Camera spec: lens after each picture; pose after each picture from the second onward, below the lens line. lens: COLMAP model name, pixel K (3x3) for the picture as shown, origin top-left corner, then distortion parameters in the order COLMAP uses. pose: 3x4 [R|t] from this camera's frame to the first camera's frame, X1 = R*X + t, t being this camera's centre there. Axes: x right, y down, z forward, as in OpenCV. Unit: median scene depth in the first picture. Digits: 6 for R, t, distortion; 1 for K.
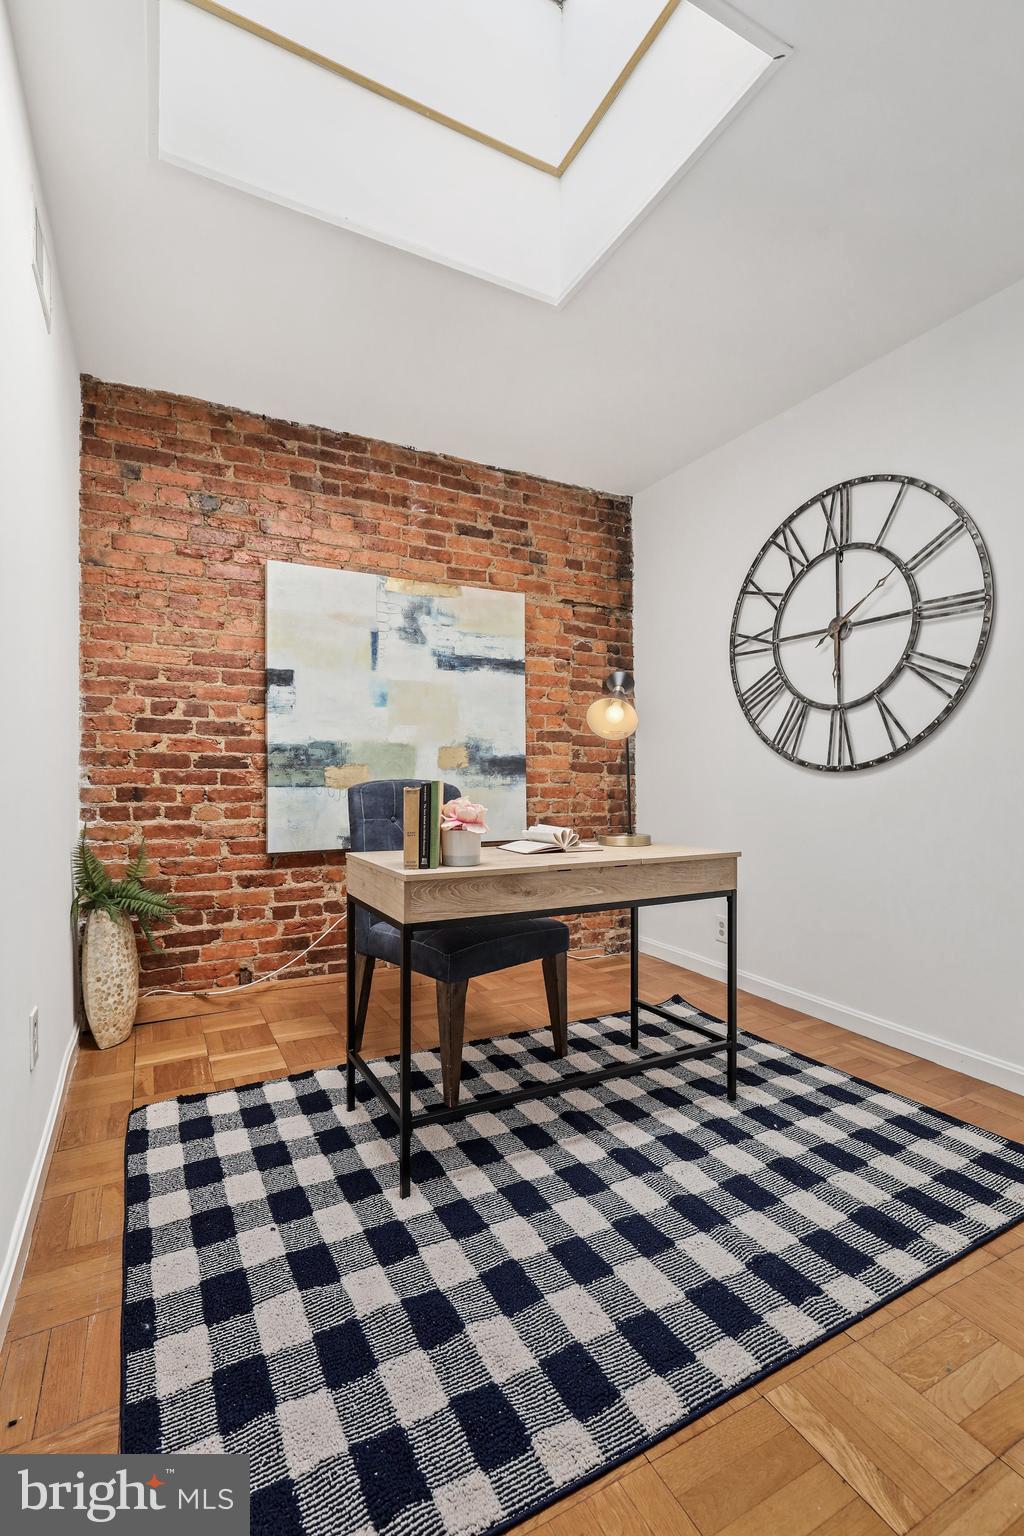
lens RADIAL K [[697.8, 0, 505.0], [0, 697.8, 779.4], [0, 0, 1]] dist [-0.017275, 0.006183]
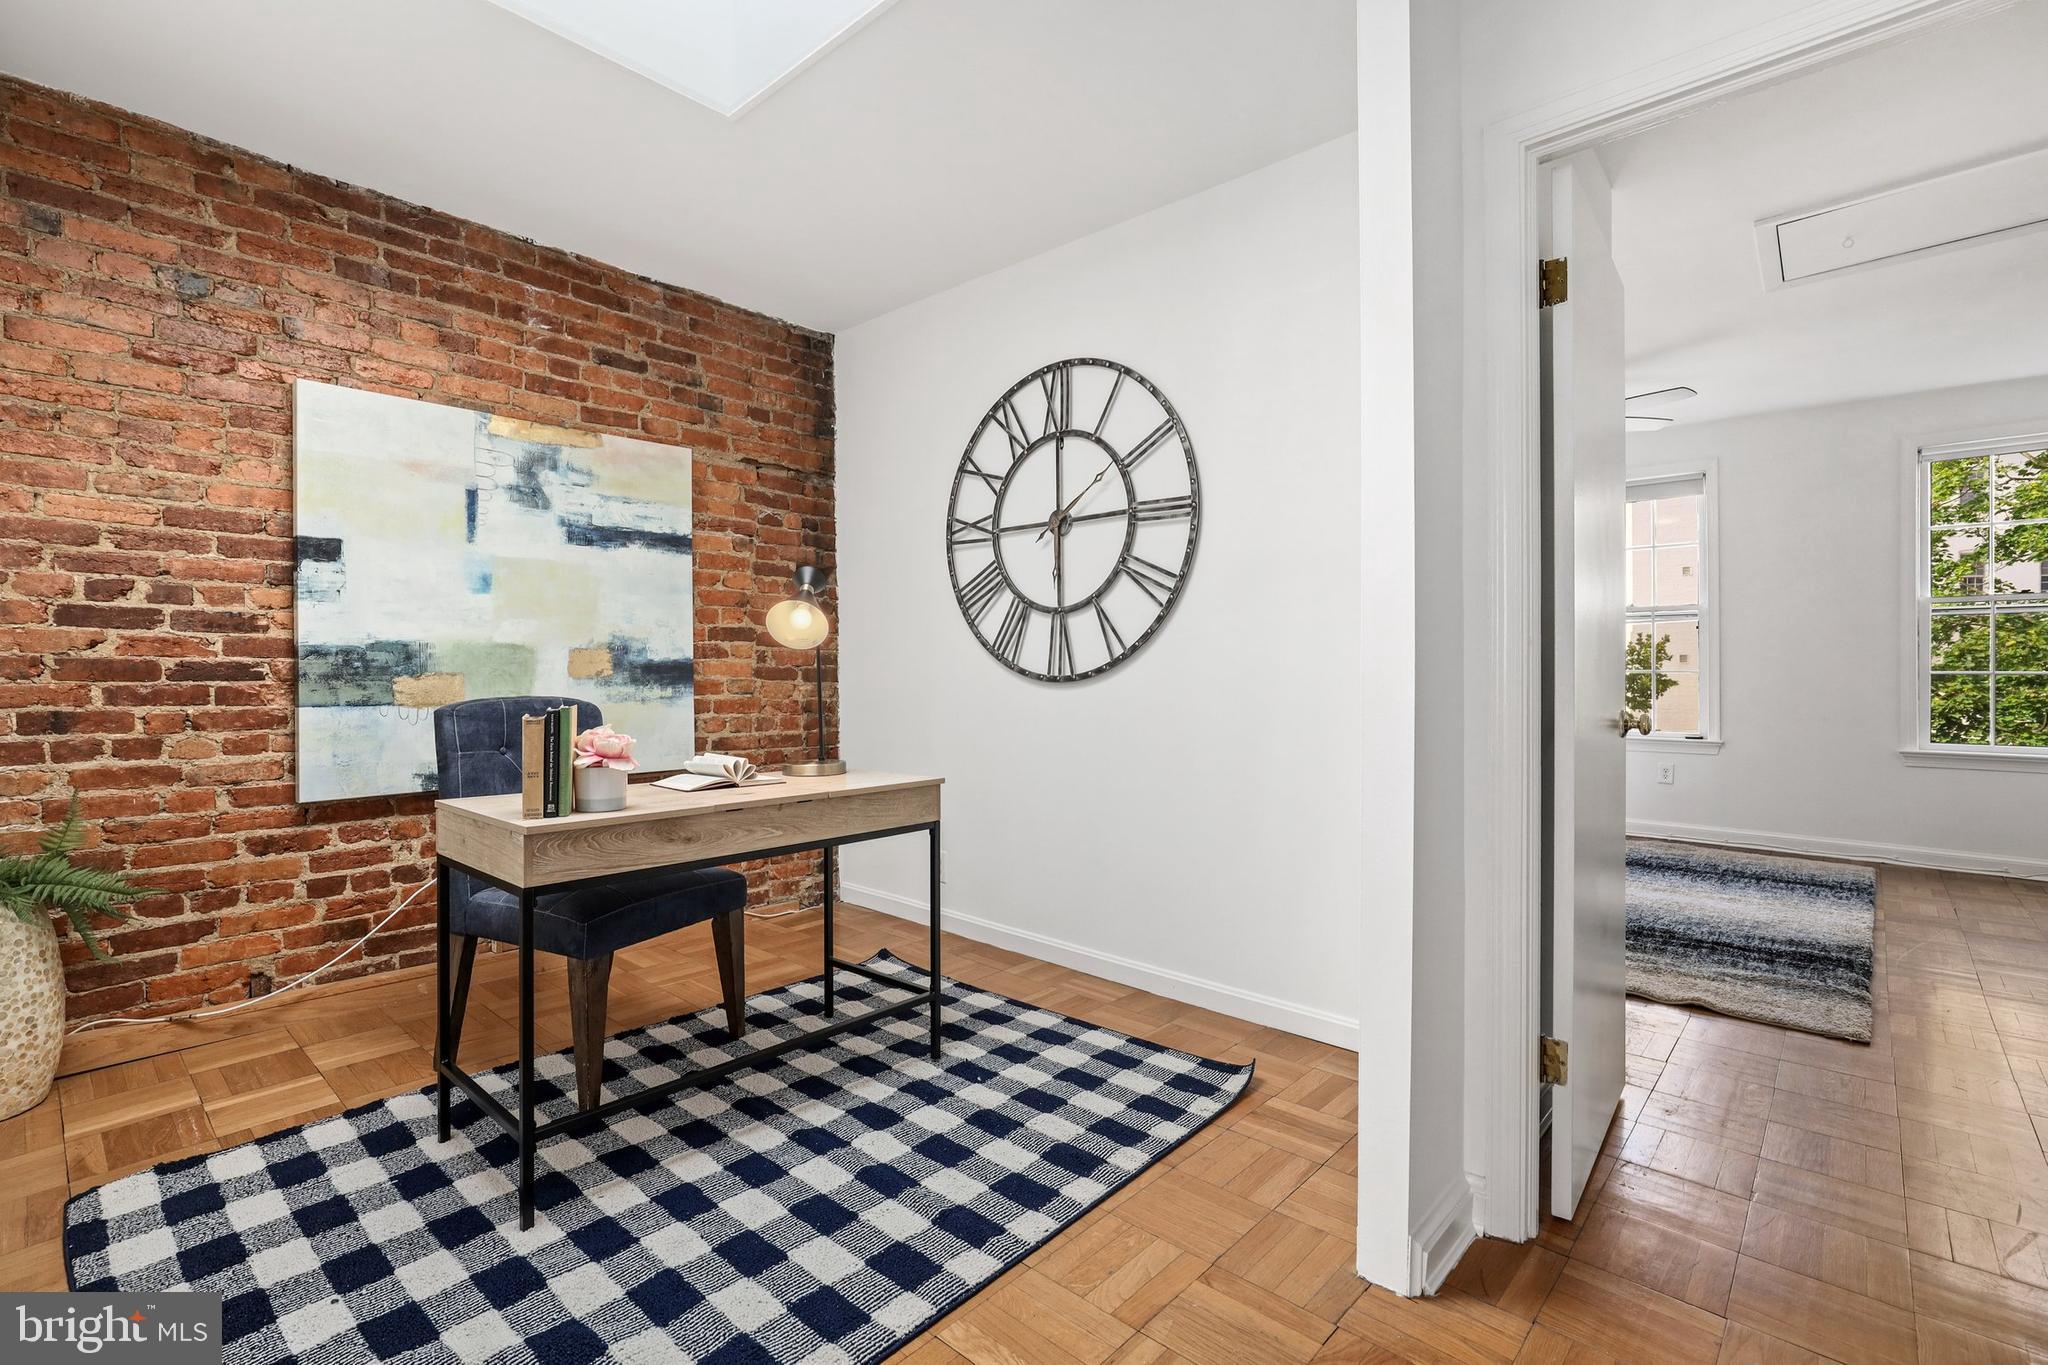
lens RADIAL K [[930.4, 0, 1012.6], [0, 930.4, 678.1], [0, 0, 1]] dist [-0.017275, 0.006183]
pose [[0.938679, -0.002540, 0.344783, 0.009693], [0.001688, 0.999995, 0.002772, -0.020612], [-0.344788, -0.002020, 0.938678, -0.111022]]
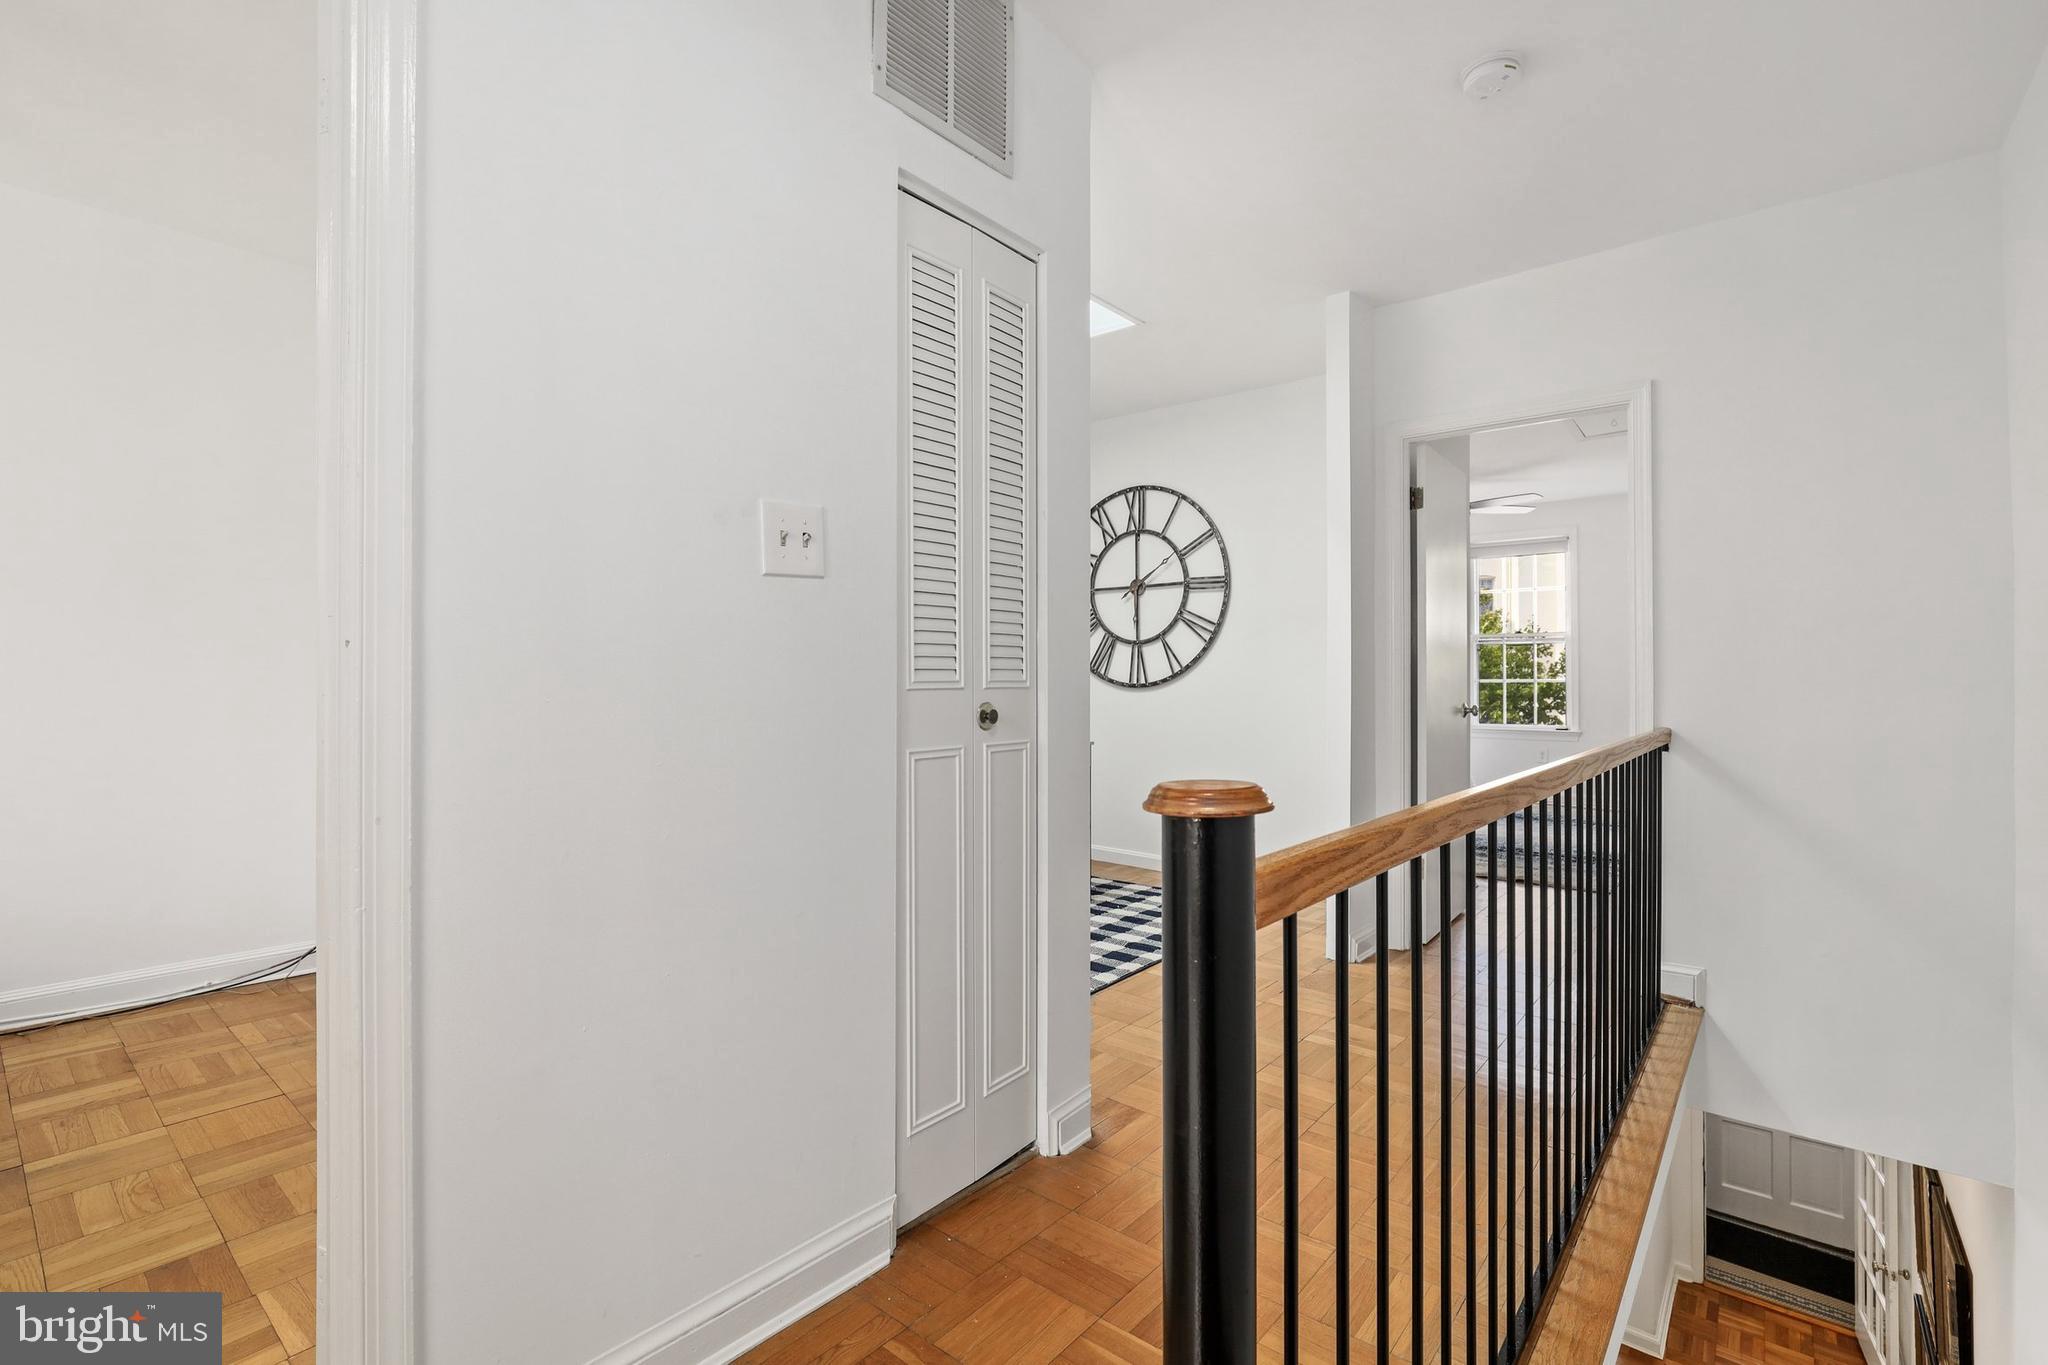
lens RADIAL K [[930.4, 0, 1023.0], [0, 930.4, 686.1], [0, 0, 1]] dist [-0.017275, 0.006183]
pose [[0.918999, -0.002194, 0.394254, -0.503566], [0.000050, 0.999985, 0.005448, -0.025672], [-0.394260, -0.004987, 0.918985, -0.684304]]
